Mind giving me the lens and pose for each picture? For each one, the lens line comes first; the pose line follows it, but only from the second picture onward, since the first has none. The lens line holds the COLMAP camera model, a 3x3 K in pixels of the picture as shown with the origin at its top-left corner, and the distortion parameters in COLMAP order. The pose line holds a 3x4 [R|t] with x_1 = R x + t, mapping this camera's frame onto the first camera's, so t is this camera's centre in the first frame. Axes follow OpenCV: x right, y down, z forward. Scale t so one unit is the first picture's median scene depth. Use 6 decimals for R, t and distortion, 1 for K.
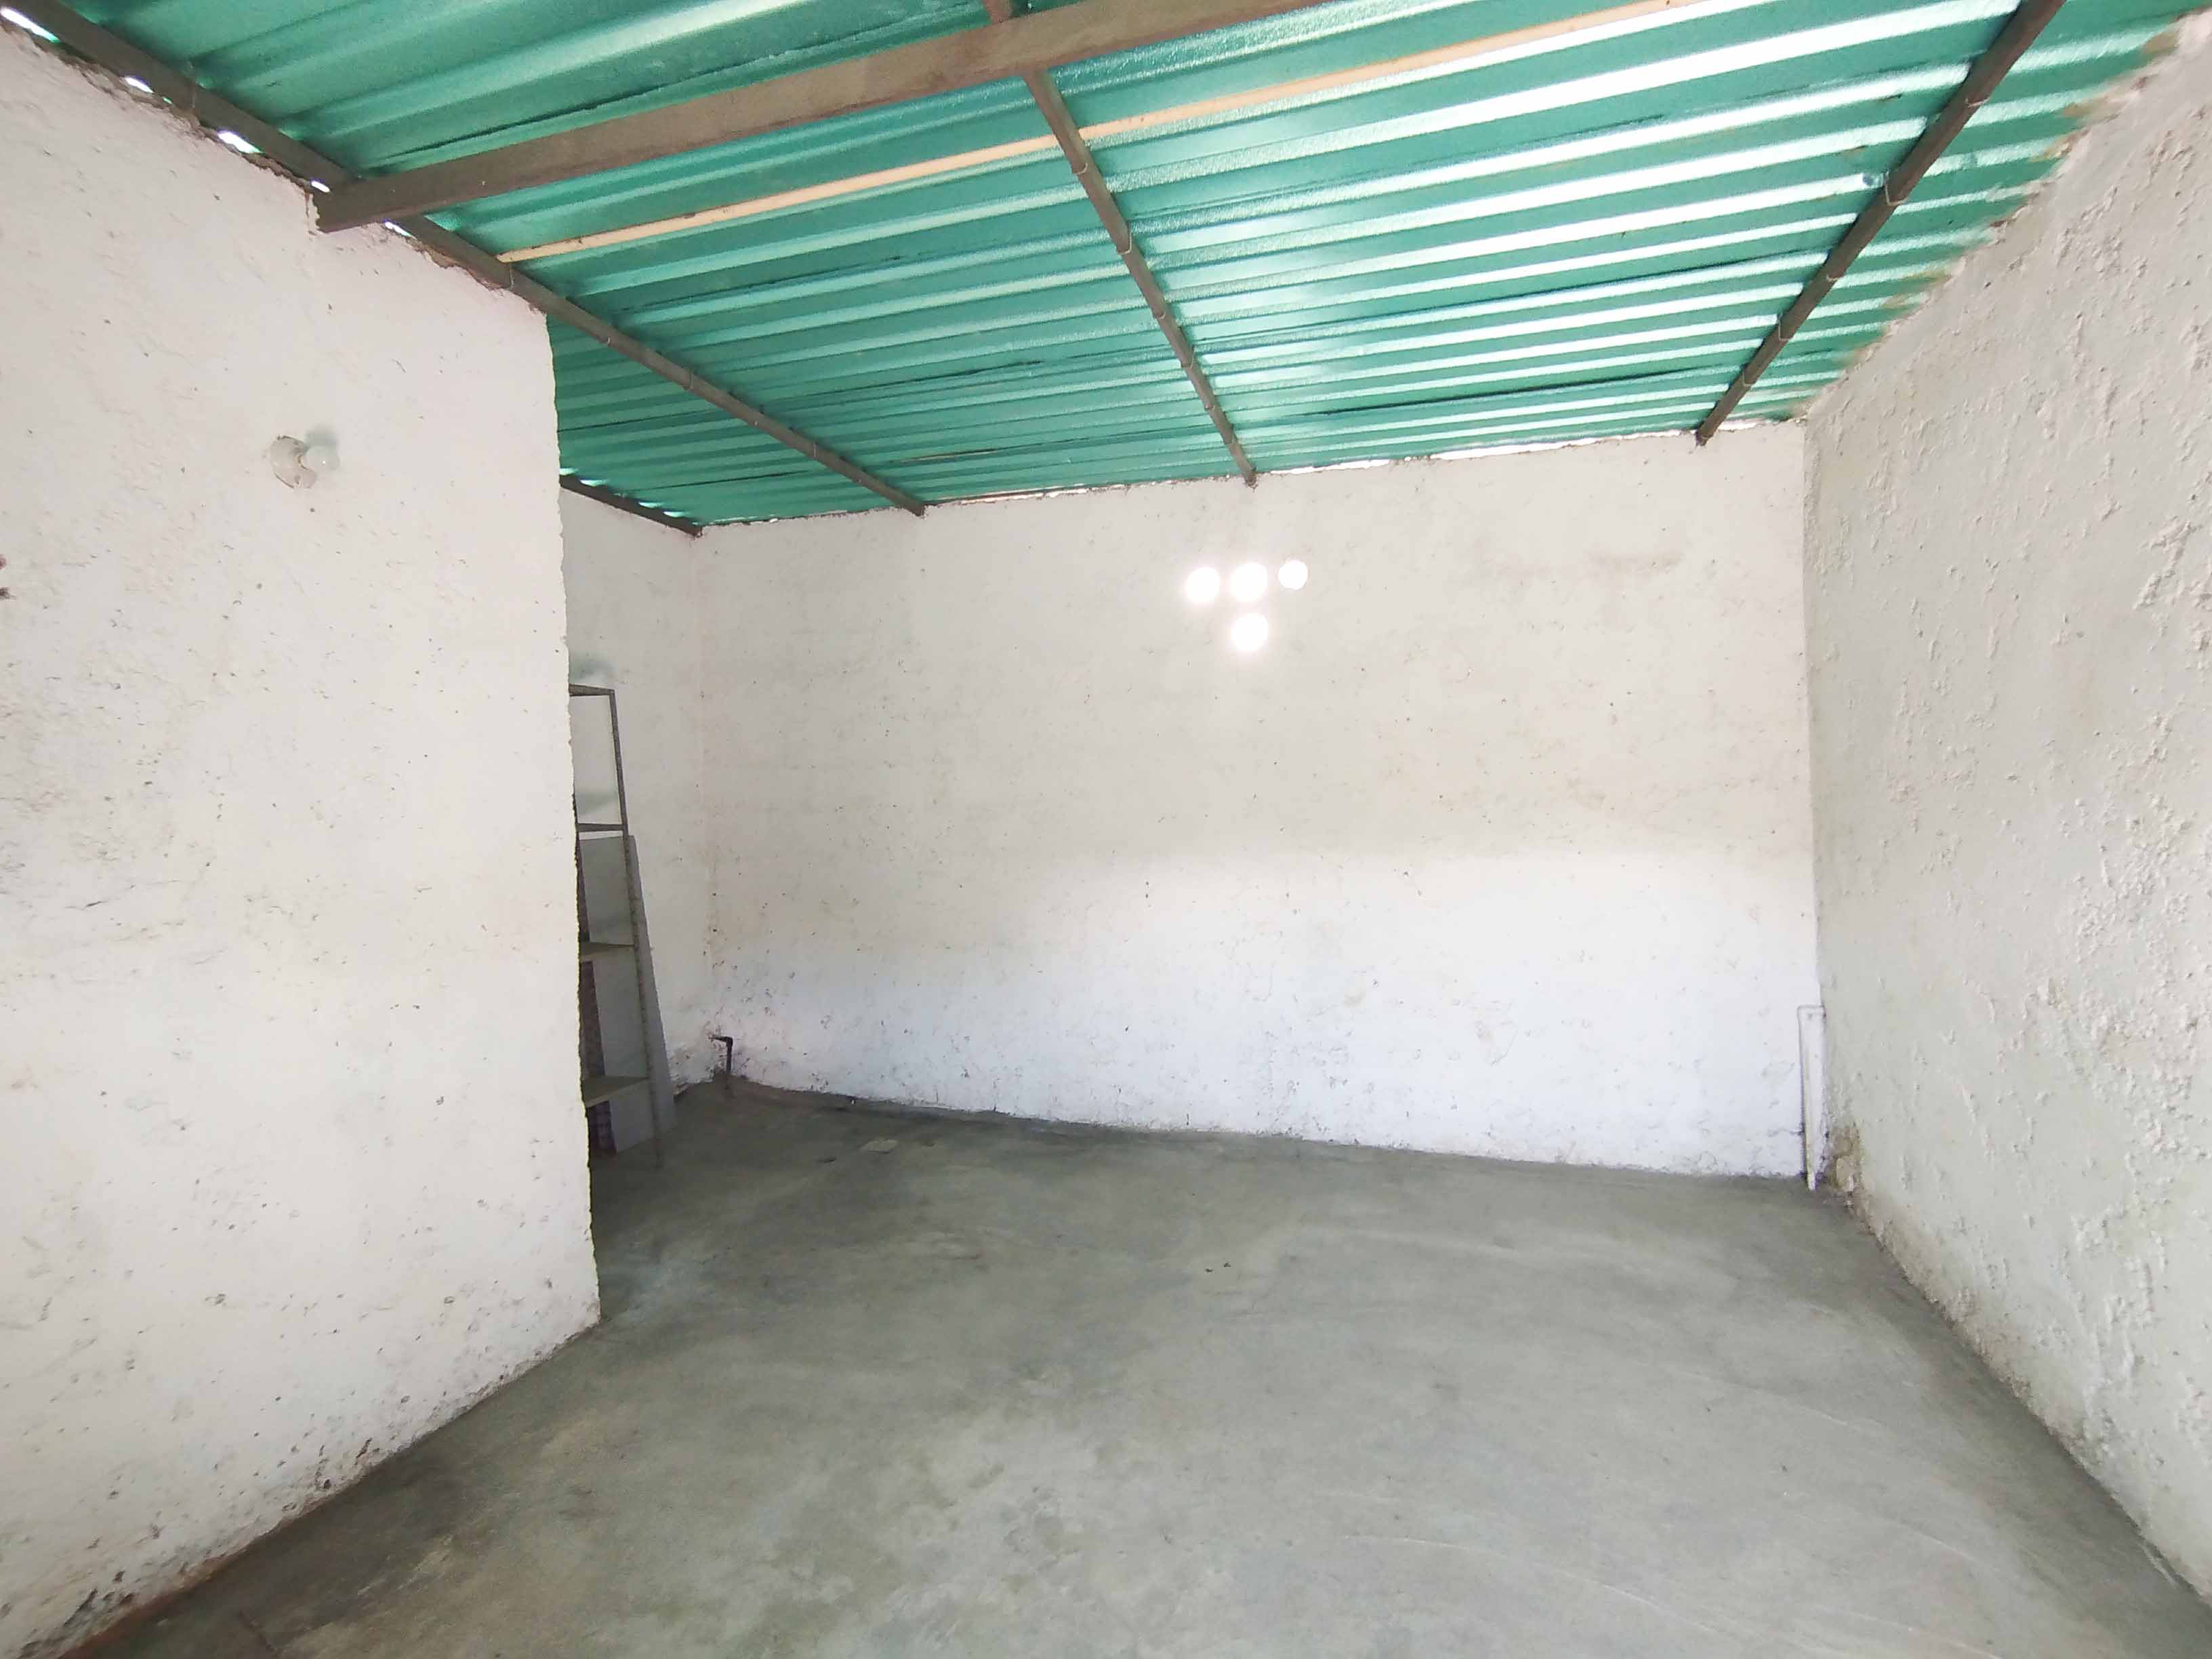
lens RADIAL K [[1006.0, 0, 1103.0], [0, 1006.0, 824.2], [0, 0, 1]] dist [-0.032679, 0.018431]
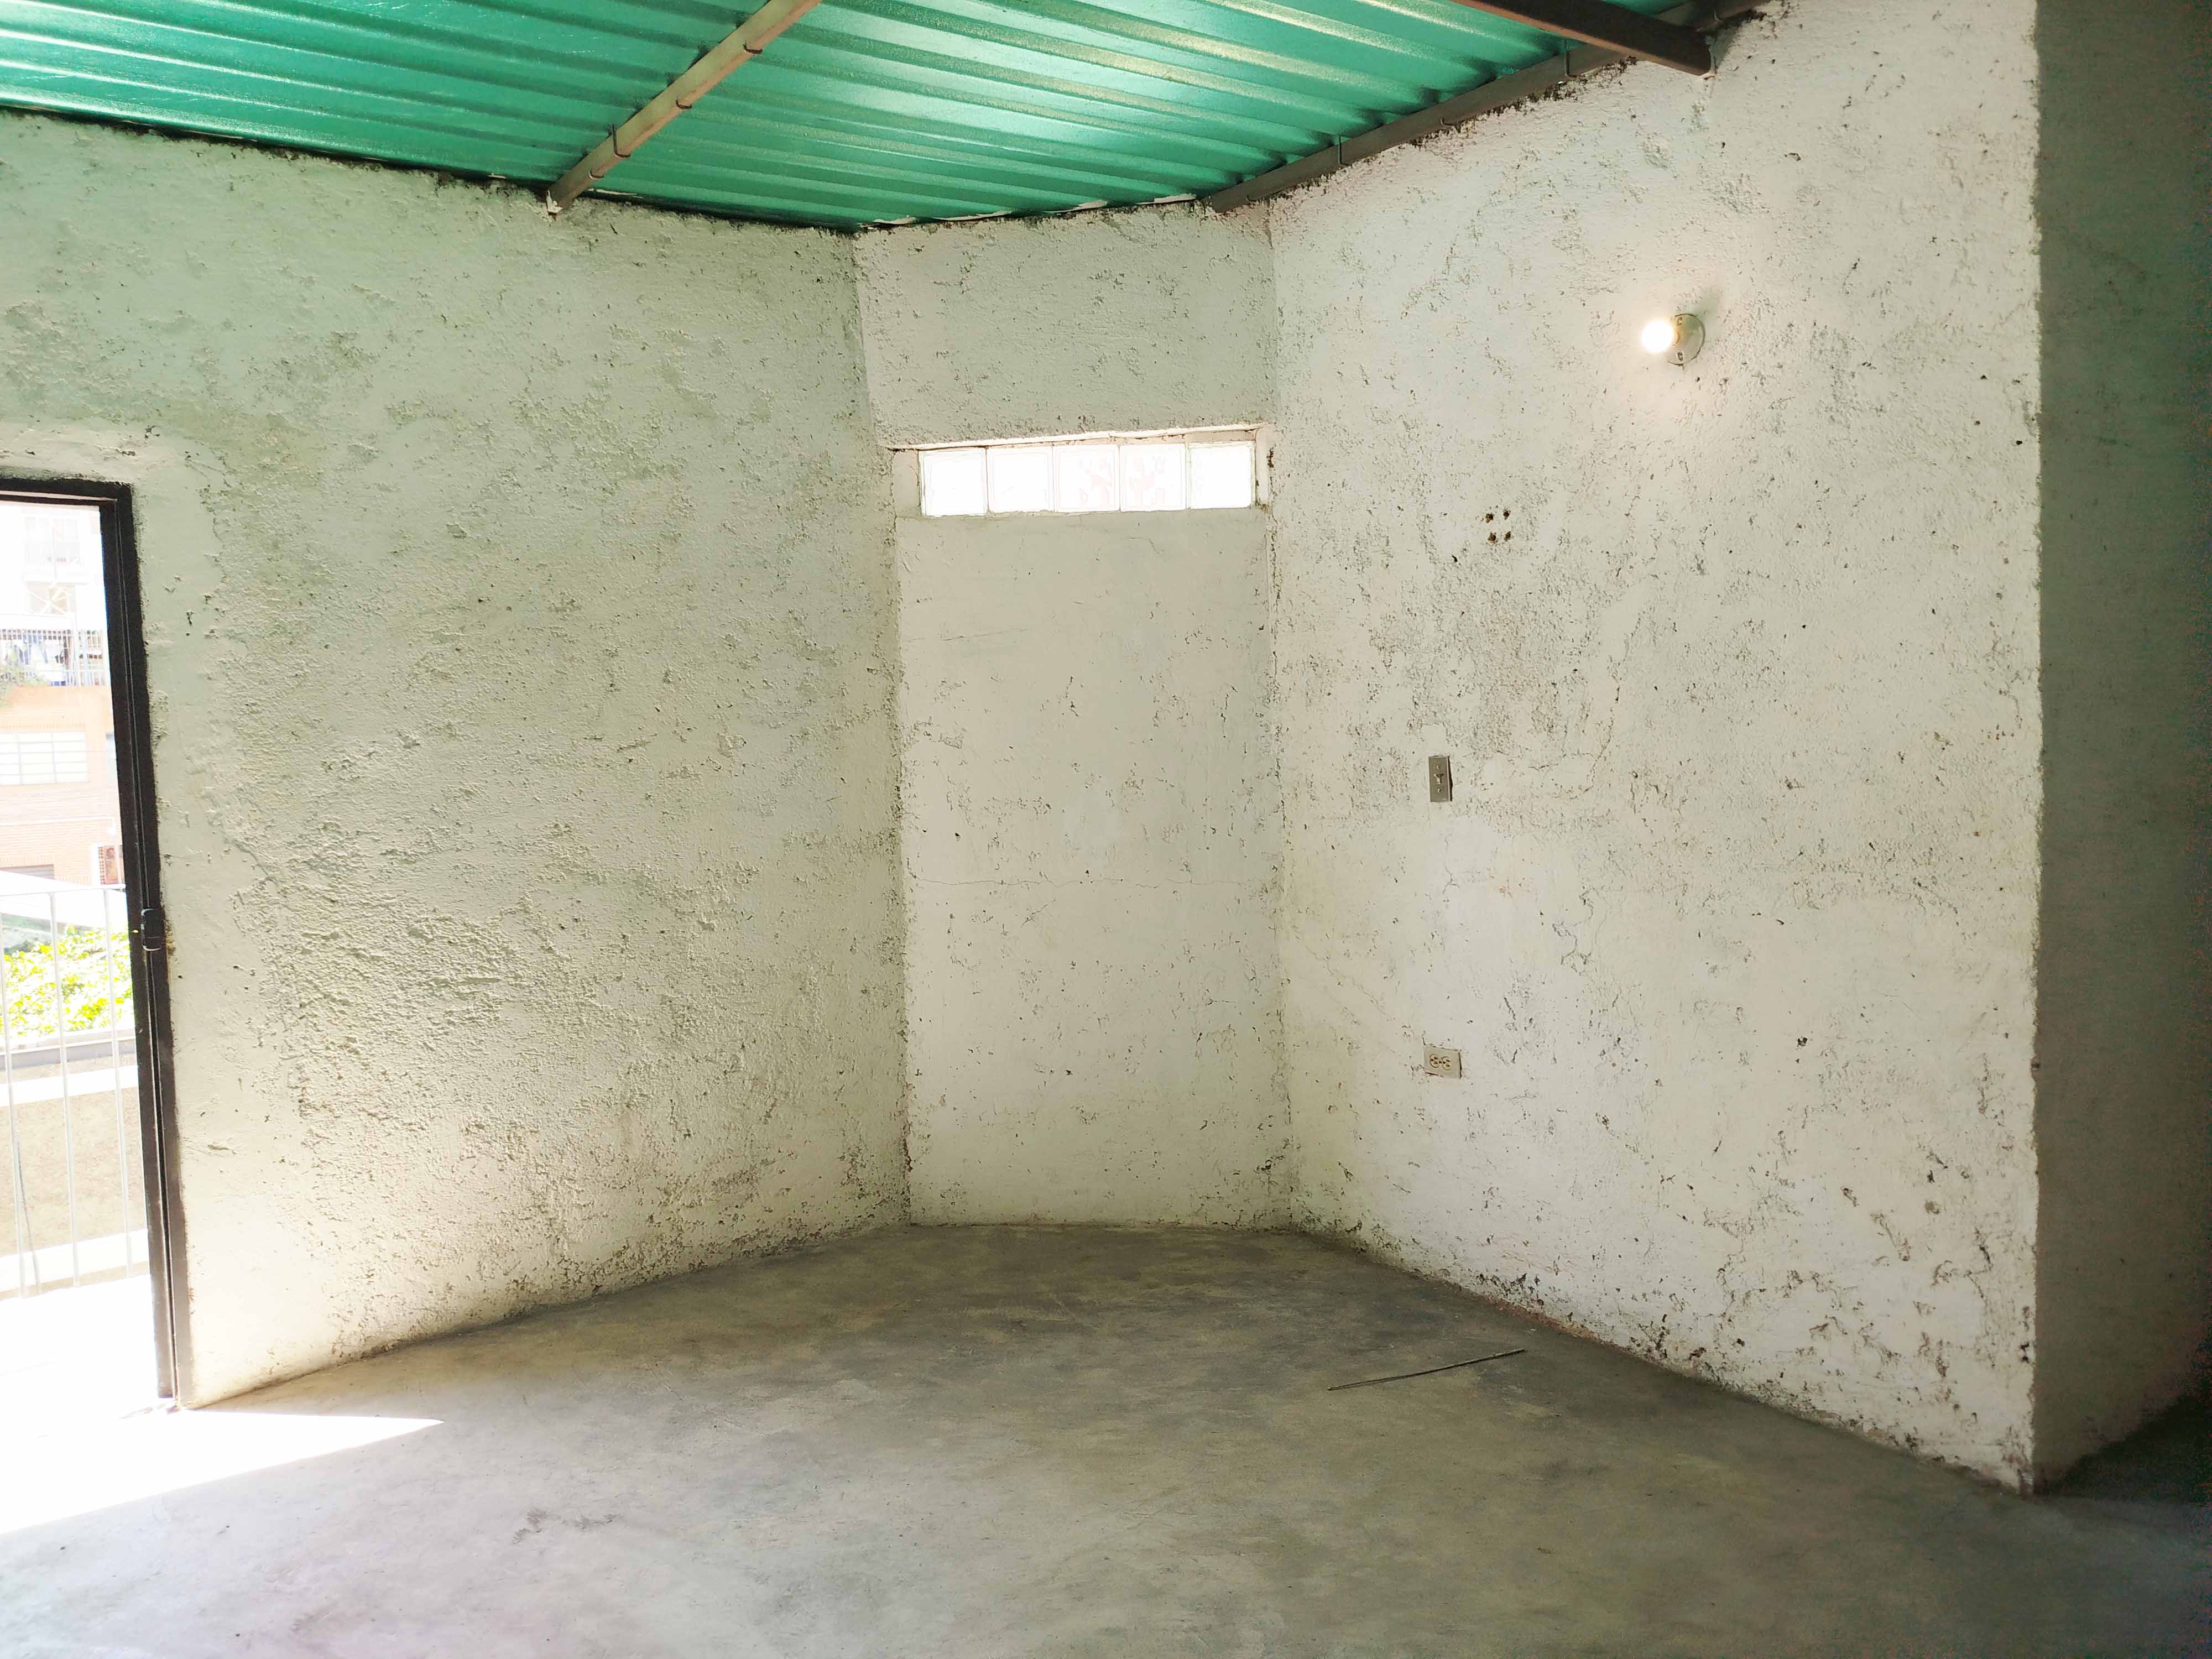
lens RADIAL K [[1558.4, 0, 1107.1], [0, 1558.4, 832.8], [0, 0, 1]] dist [-0.003965, 0.013640]
pose [[-0.558144, 0.099159, -0.823798, 0.521153], [0.012428, 0.993721, 0.111191, -0.035120], [0.829651, 0.051822, -0.555872, 0.892787]]
